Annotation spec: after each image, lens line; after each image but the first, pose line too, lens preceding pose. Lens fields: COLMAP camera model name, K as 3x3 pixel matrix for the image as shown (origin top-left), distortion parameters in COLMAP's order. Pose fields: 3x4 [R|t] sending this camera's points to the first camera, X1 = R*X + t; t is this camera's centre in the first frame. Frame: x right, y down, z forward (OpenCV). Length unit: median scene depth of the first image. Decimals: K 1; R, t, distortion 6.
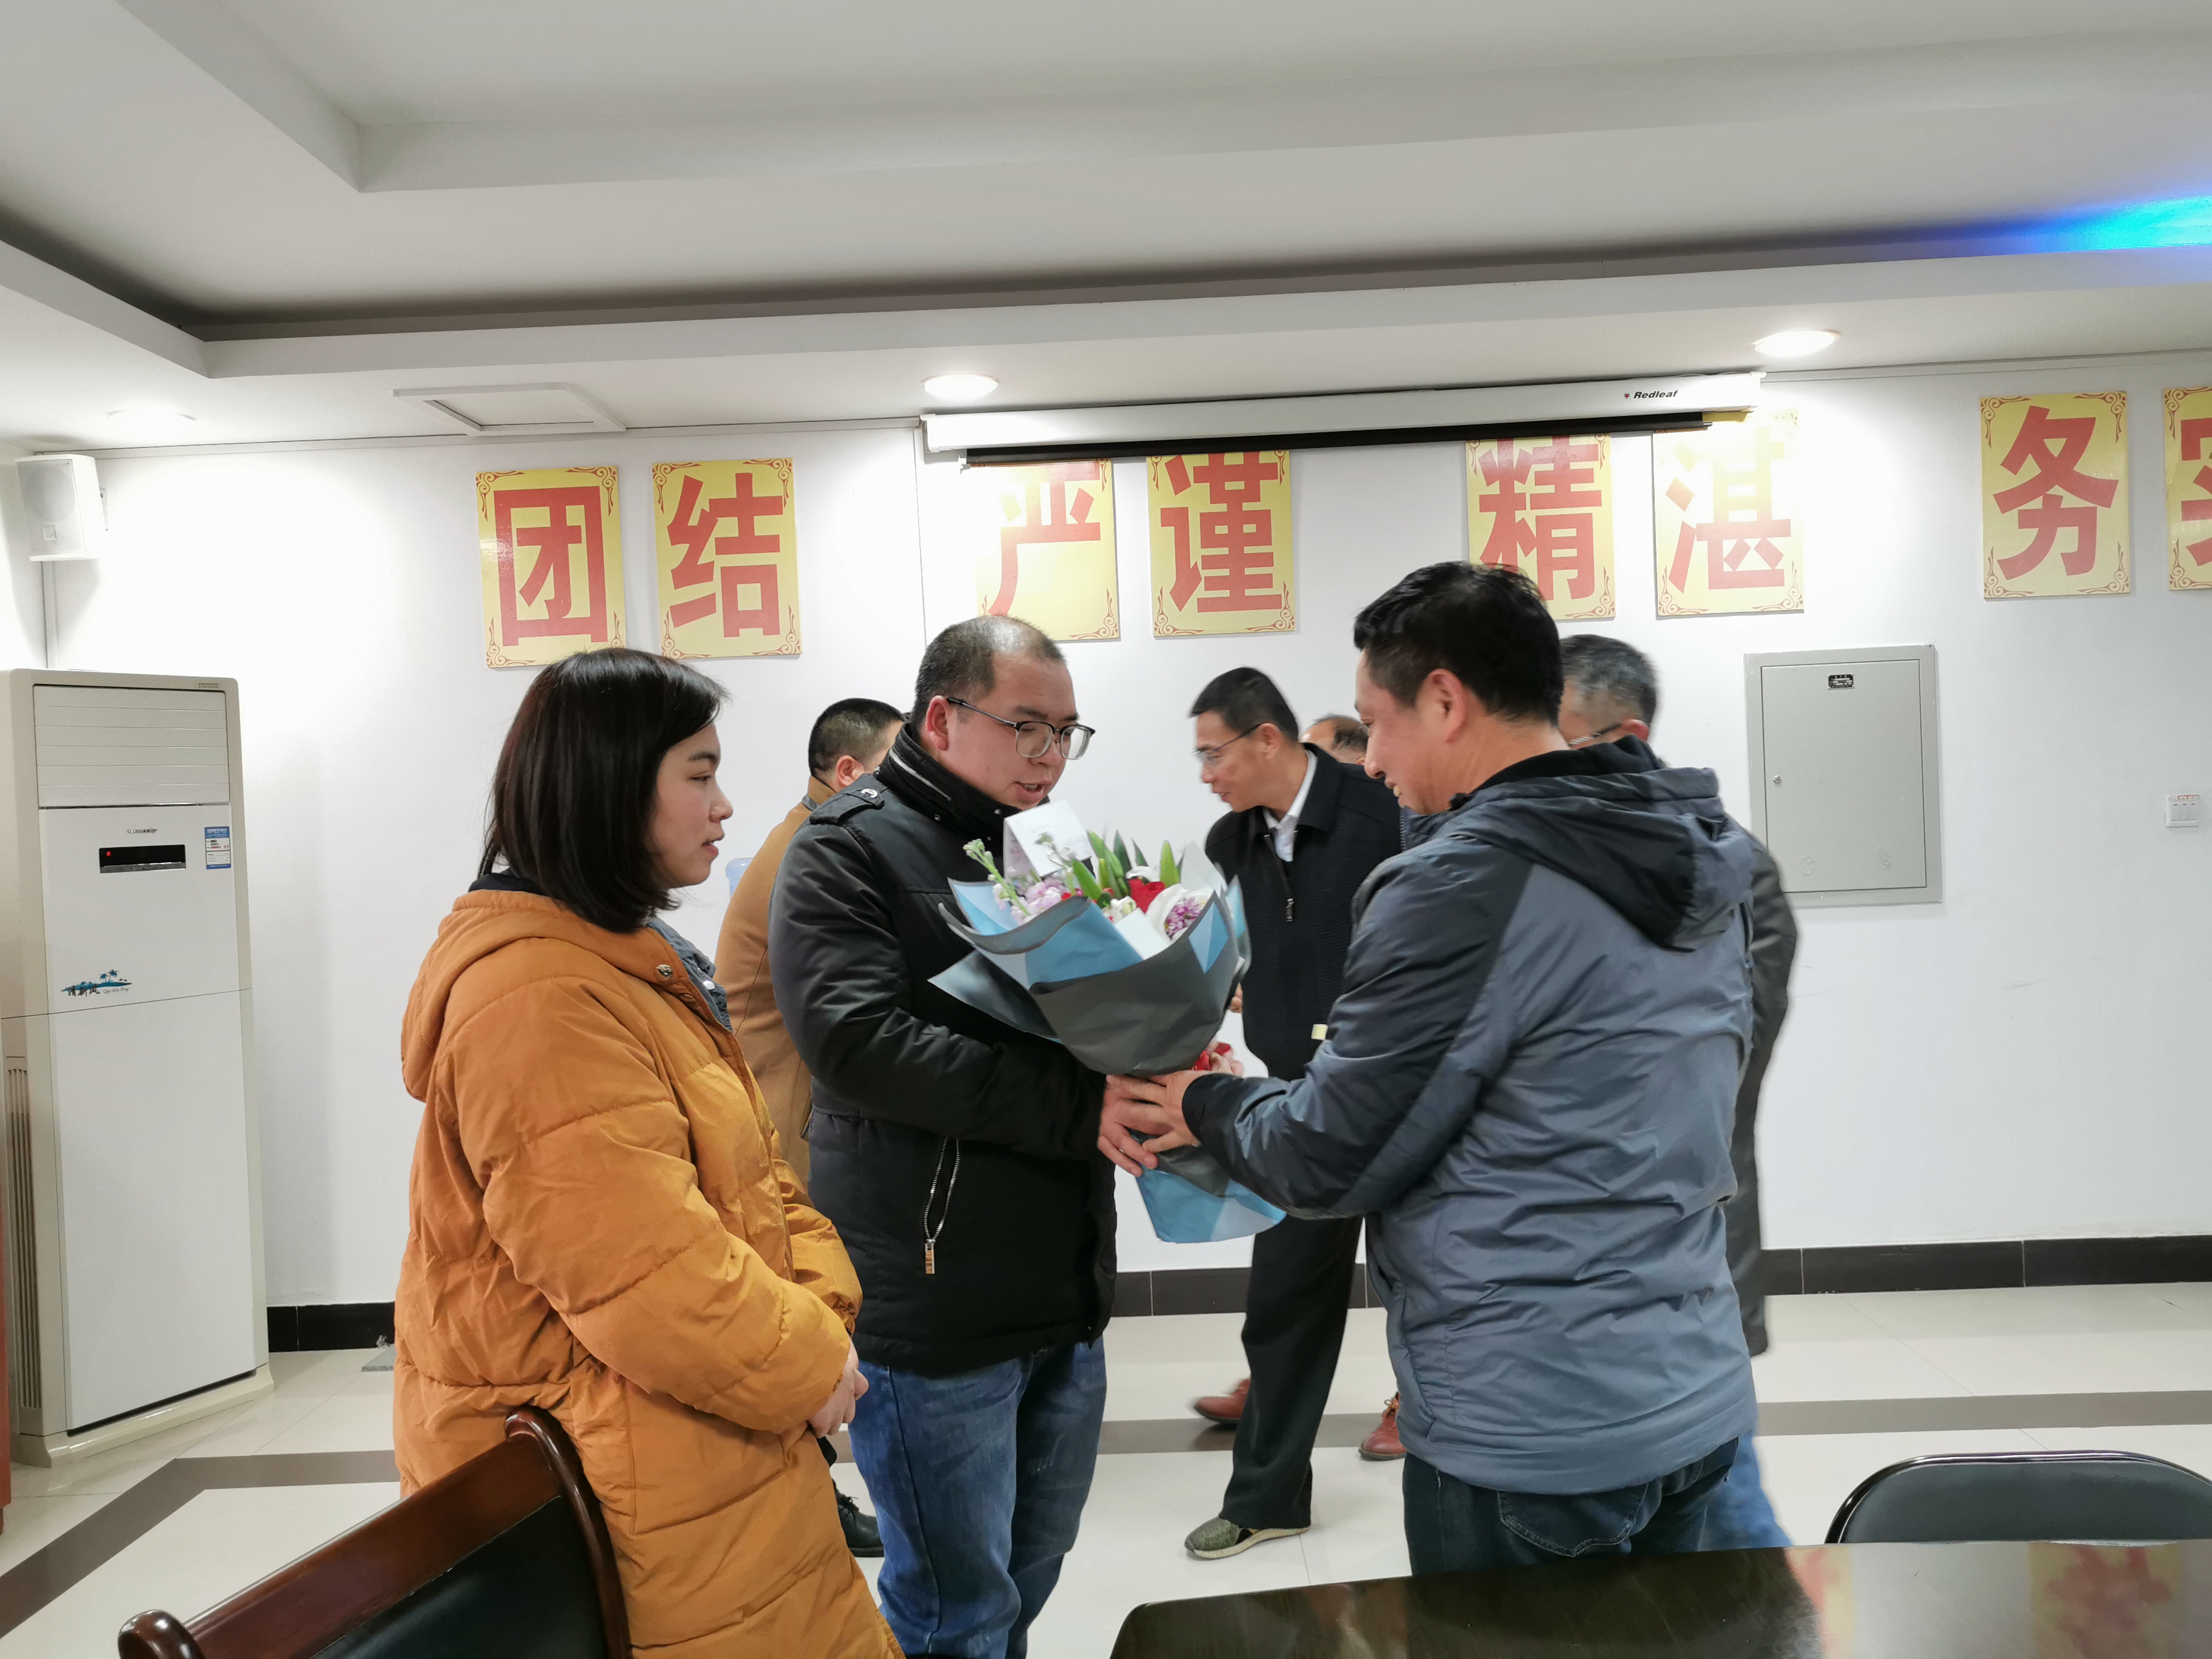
lens RADIAL K [[1672.3, 0, 1103.3], [0, 1672.3, 829.2], [0, 0, 1]] dist [0.045245, -0.021986]
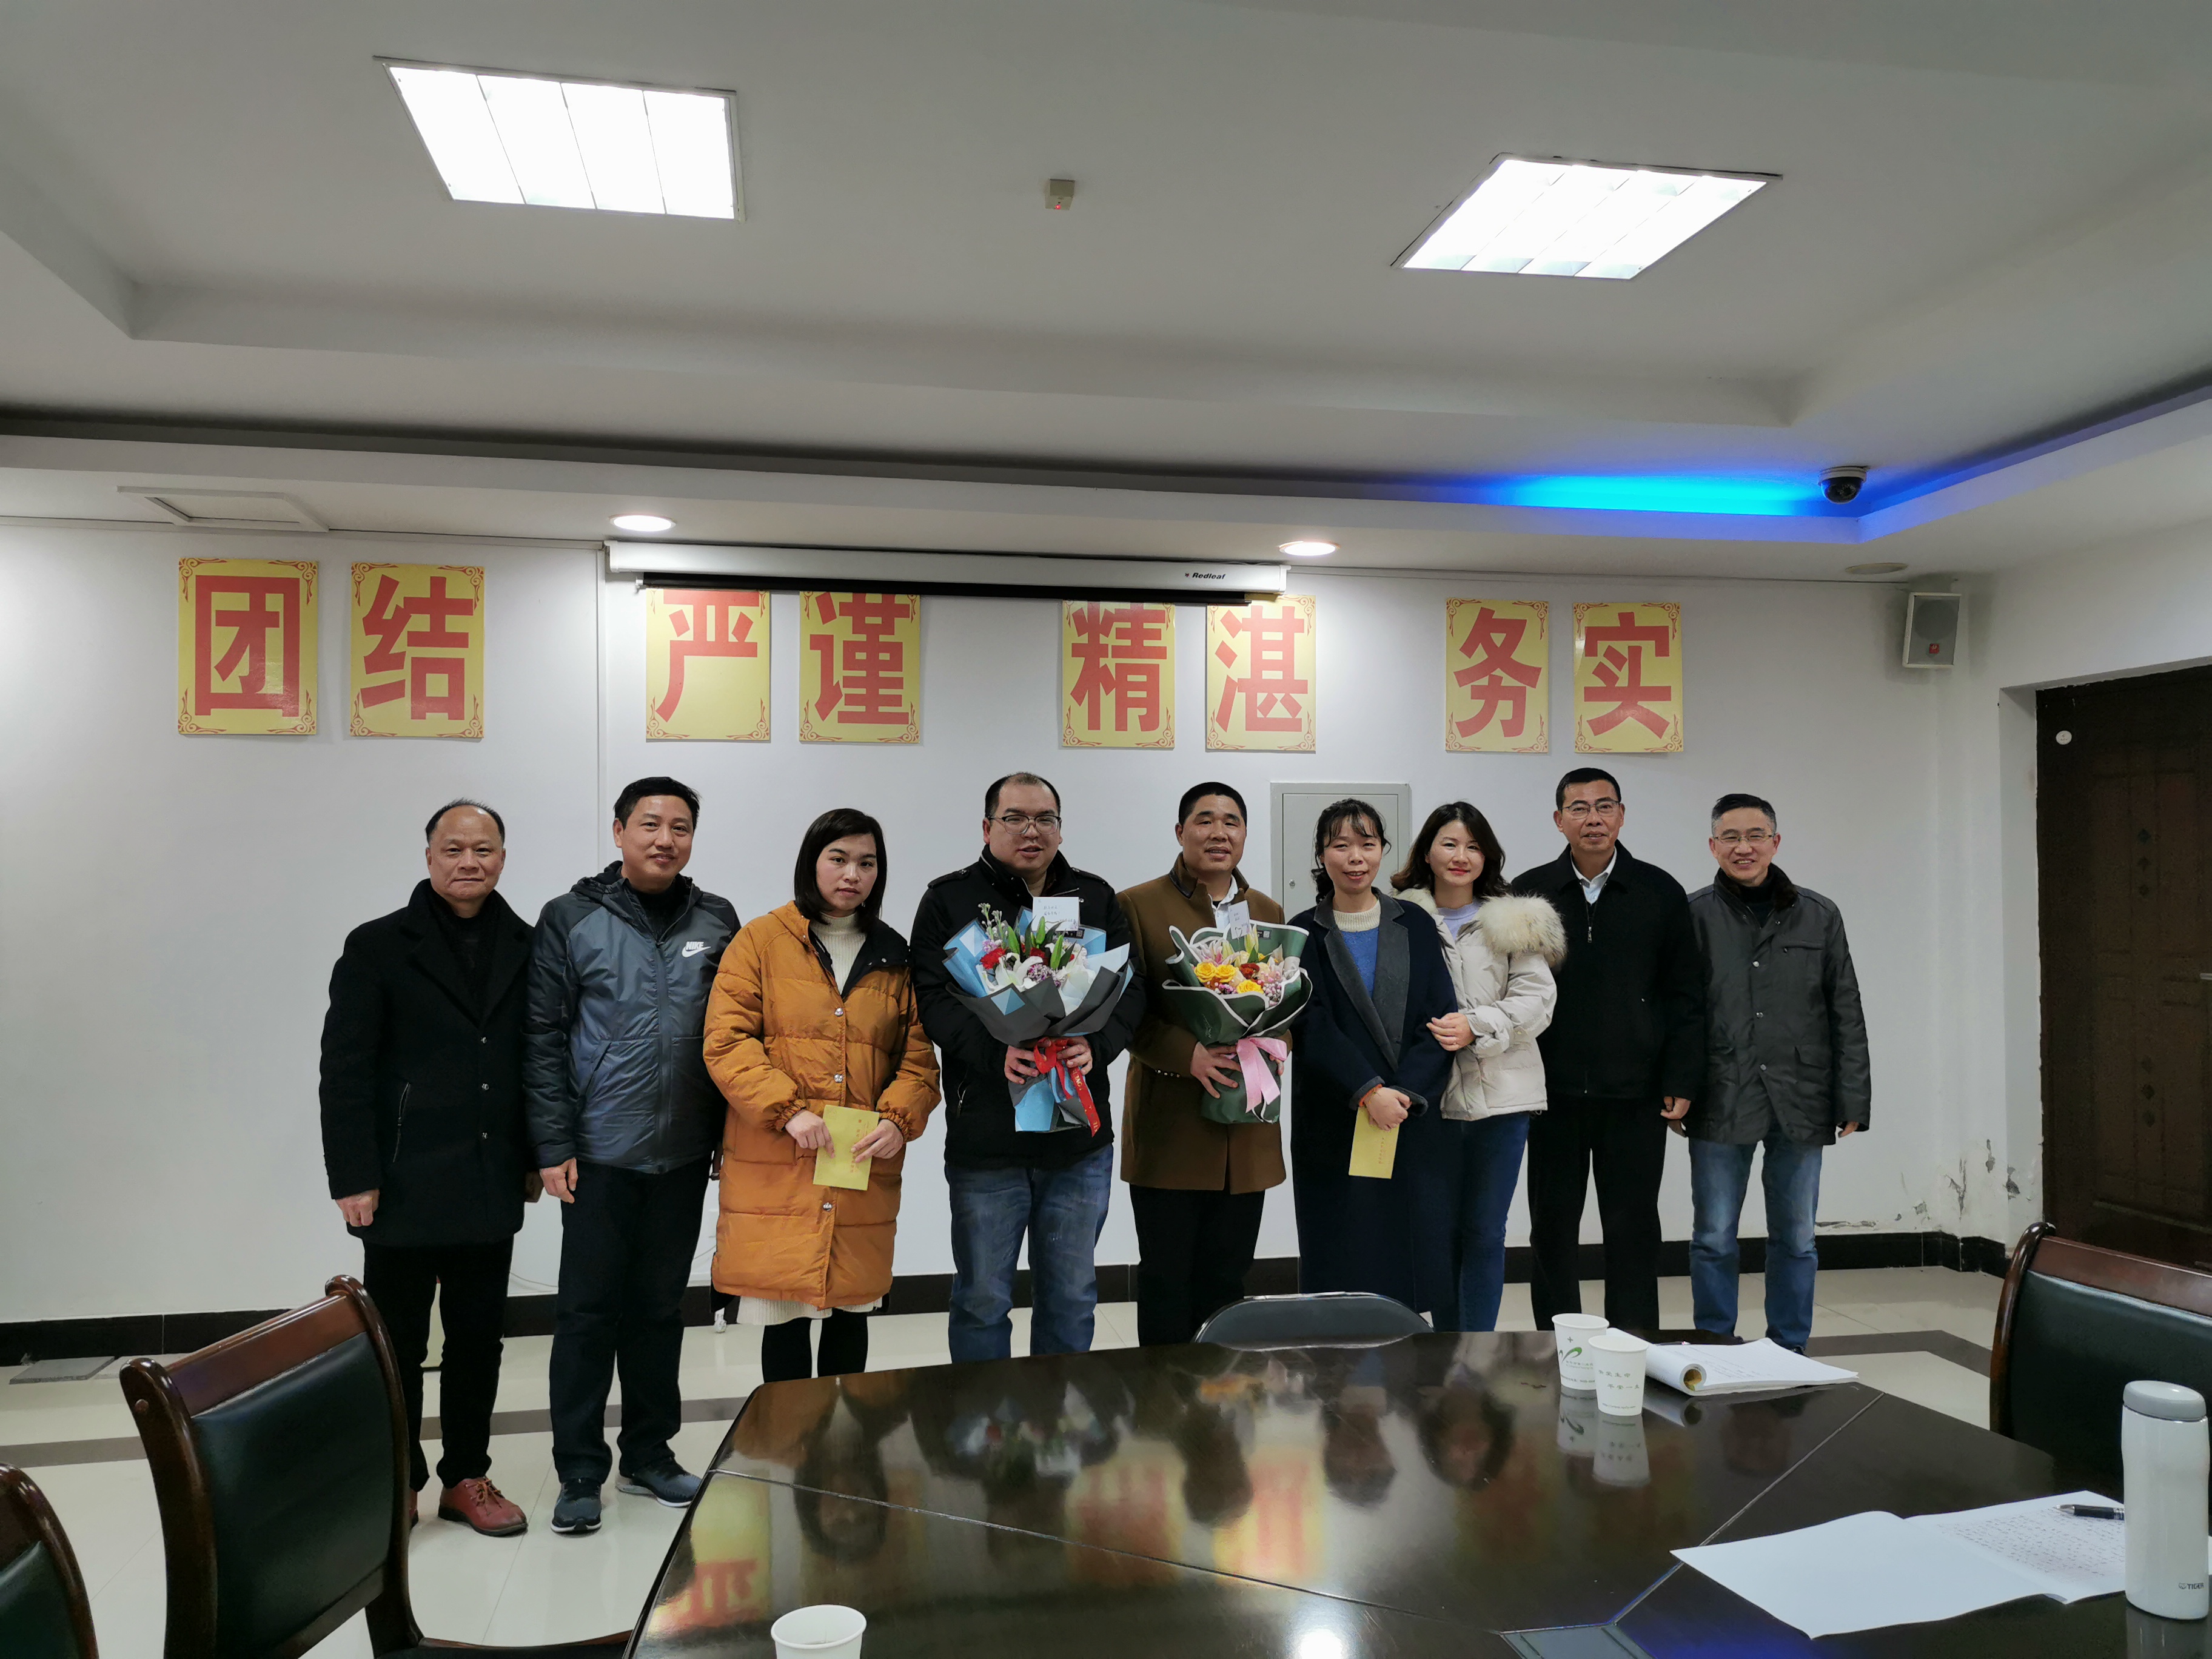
lens RADIAL K [[1672.3, 0, 1103.5], [0, 1672.3, 839.0], [0, 0, 1]] dist [0.045245, -0.021986]
pose [[0.979323, 0.046215, 0.196952, 0.010557], [-0.035521, 0.997714, -0.057494, 0.014786], [-0.199159, 0.049309, 0.978726, -0.201910]]
